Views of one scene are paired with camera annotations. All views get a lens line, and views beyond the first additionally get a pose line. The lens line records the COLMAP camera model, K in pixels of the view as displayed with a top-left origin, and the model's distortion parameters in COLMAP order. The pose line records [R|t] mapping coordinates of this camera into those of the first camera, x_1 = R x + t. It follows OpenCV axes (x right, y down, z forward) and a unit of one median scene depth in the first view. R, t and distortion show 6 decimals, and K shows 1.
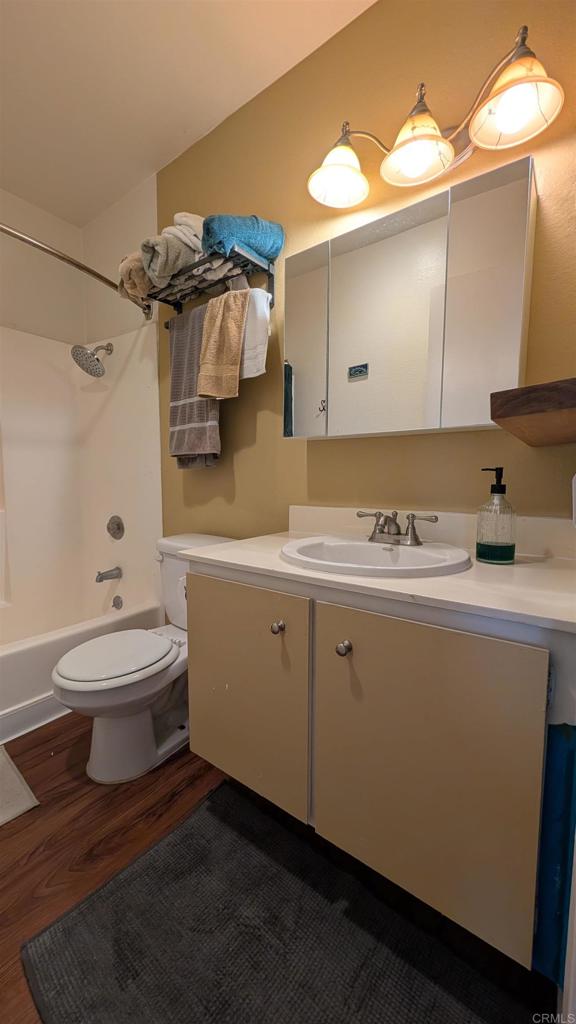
lens RADIAL K [[383.9, 0, 284.0], [0, 383.9, 512.6], [0, 0, 1]] dist [-0.001469, 0.000202]
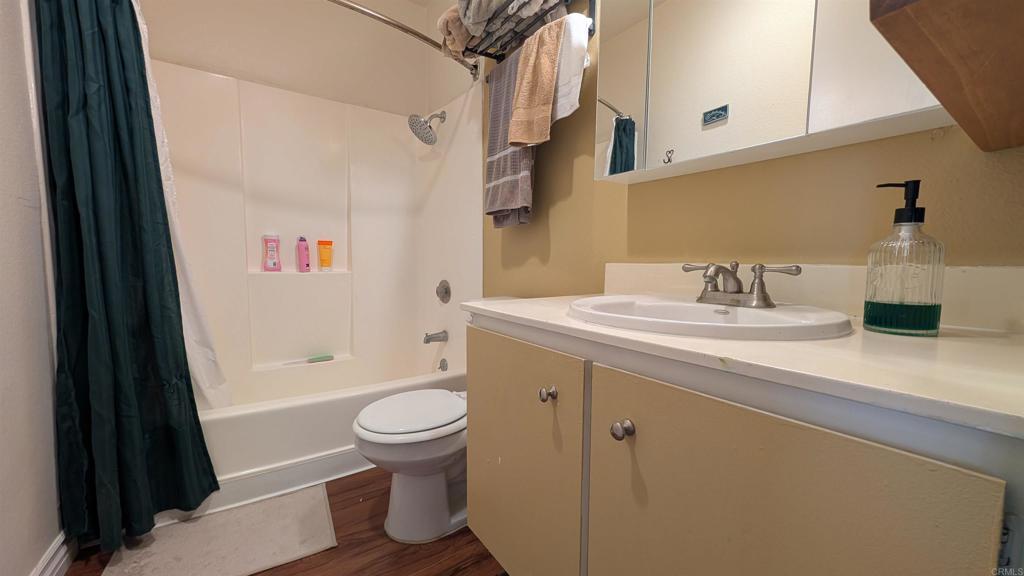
lens RADIAL K [[383.9, 0, 517.4], [0, 383.9, 293.1], [0, 0, 1]] dist [-0.001469, 0.000202]
pose [[0.950323, 0.029884, -0.309829, 0.107660], [-0.031282, 0.999510, 0.000456, 0.061407], [0.309691, 0.009259, 0.950792, 0.151021]]
